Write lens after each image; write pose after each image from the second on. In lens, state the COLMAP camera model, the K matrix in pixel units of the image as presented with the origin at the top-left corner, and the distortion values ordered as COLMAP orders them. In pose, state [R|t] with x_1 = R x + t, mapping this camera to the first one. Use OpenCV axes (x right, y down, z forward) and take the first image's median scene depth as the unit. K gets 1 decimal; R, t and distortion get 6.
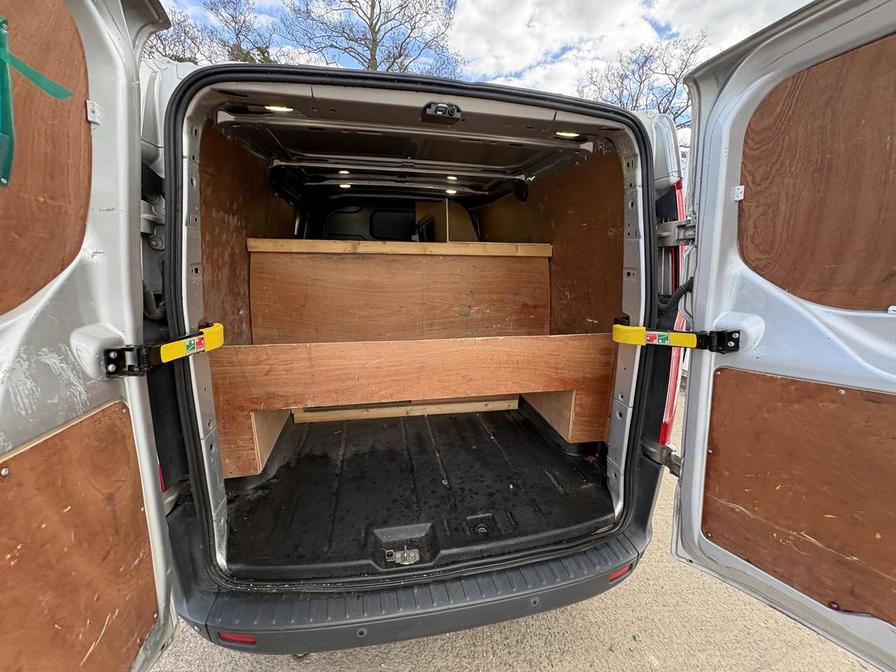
lens RADIAL K [[358.9, 0, 452.7], [0, 358.9, 337.2], [0, 0, 1]] dist [-0.002182, 0.001036]
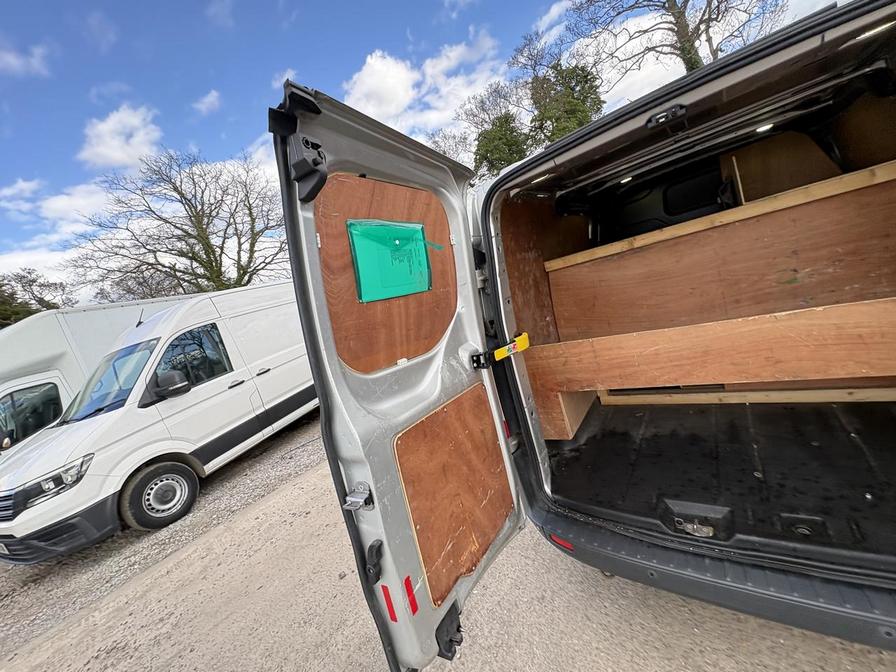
lens RADIAL K [[358.9, 0, 446.2], [0, 358.9, 351.1], [0, 0, 1]] dist [-0.002182, 0.001036]
pose [[0.634557, -0.067300, -0.769940, 0.233764], [0.121039, 0.992563, 0.012998, -0.016902], [0.763339, -0.101441, 0.637984, -0.181768]]
